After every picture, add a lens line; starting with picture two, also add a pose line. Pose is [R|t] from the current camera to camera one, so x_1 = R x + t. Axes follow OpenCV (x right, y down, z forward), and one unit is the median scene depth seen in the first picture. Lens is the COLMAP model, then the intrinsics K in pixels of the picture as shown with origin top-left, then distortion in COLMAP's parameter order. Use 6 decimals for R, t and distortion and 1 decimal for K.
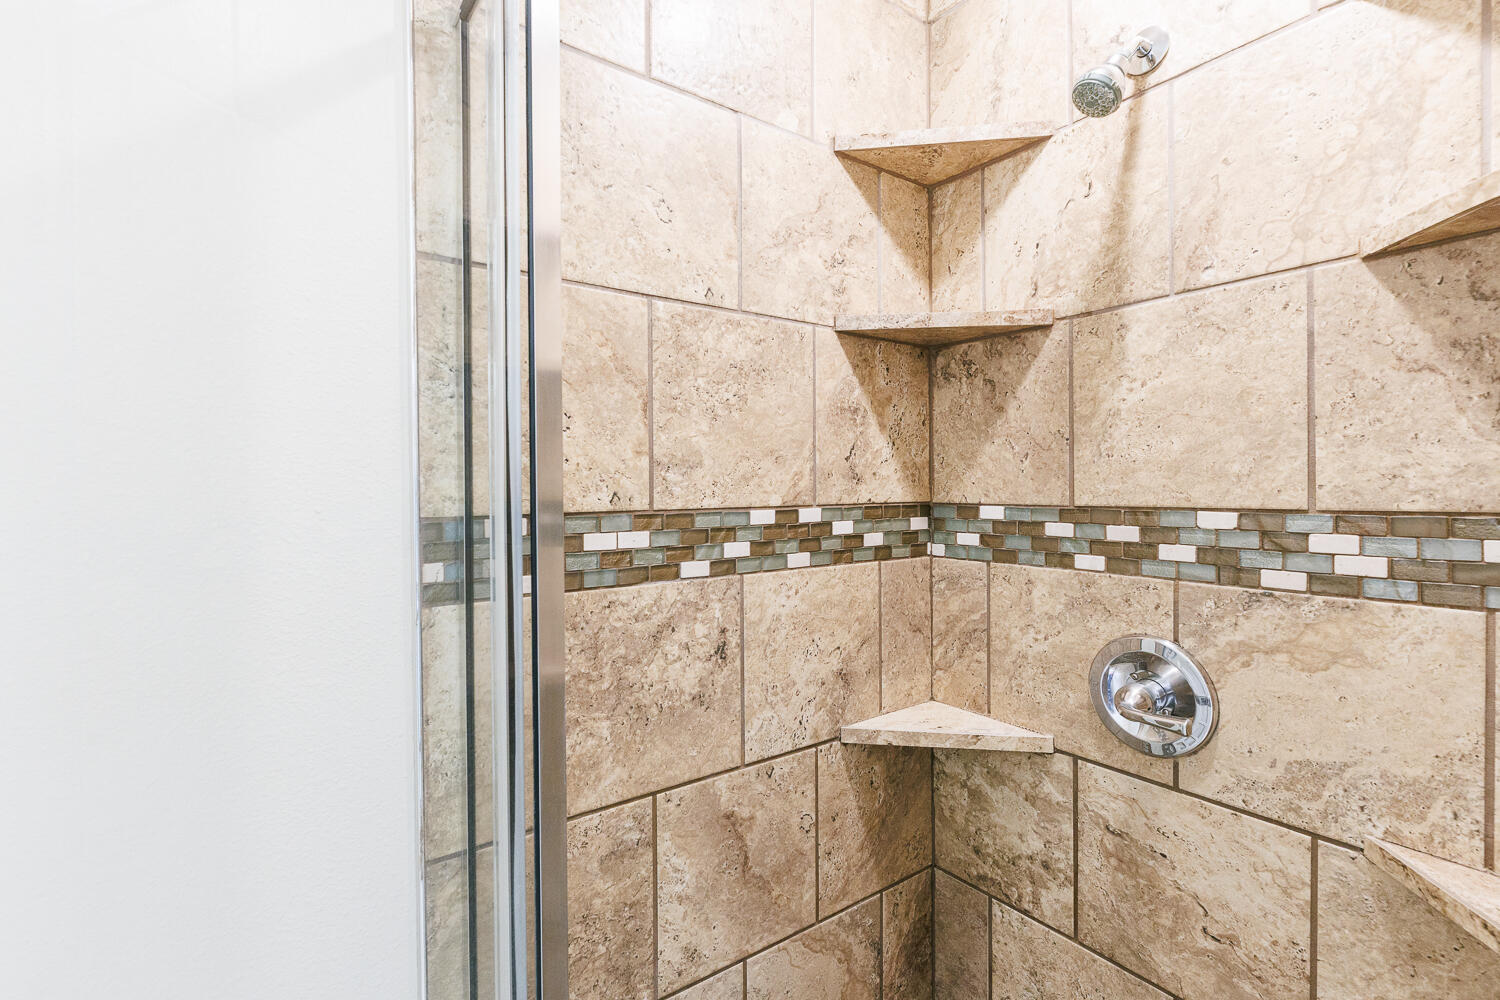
lens RADIAL K [[666.8, 0, 751.9], [0, 666.8, 493.9], [0, 0, 1]] dist [-0.002259, -0.000601]
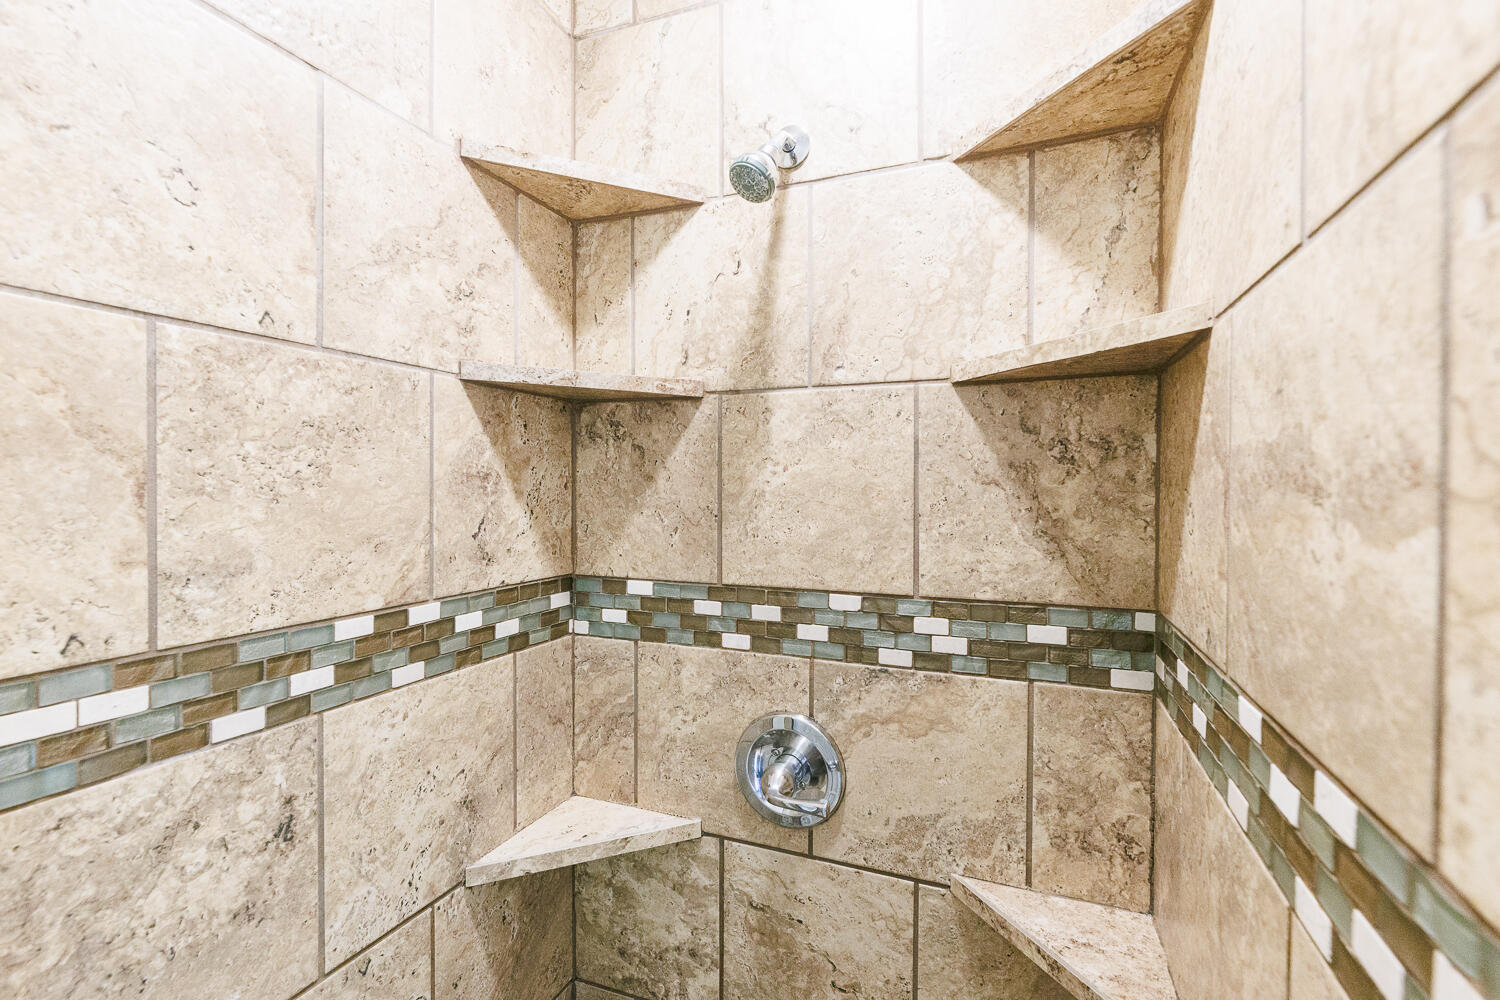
lens RADIAL K [[666.8, 0, 751.9], [0, 666.8, 493.9], [0, 0, 1]] dist [-0.002259, -0.000601]
pose [[0.848904, 0.004853, 0.528525, -0.000956], [-0.004677, 0.999988, -0.001670, -0.122323], [-0.528526, -0.001055, 0.848916, 0.149516]]
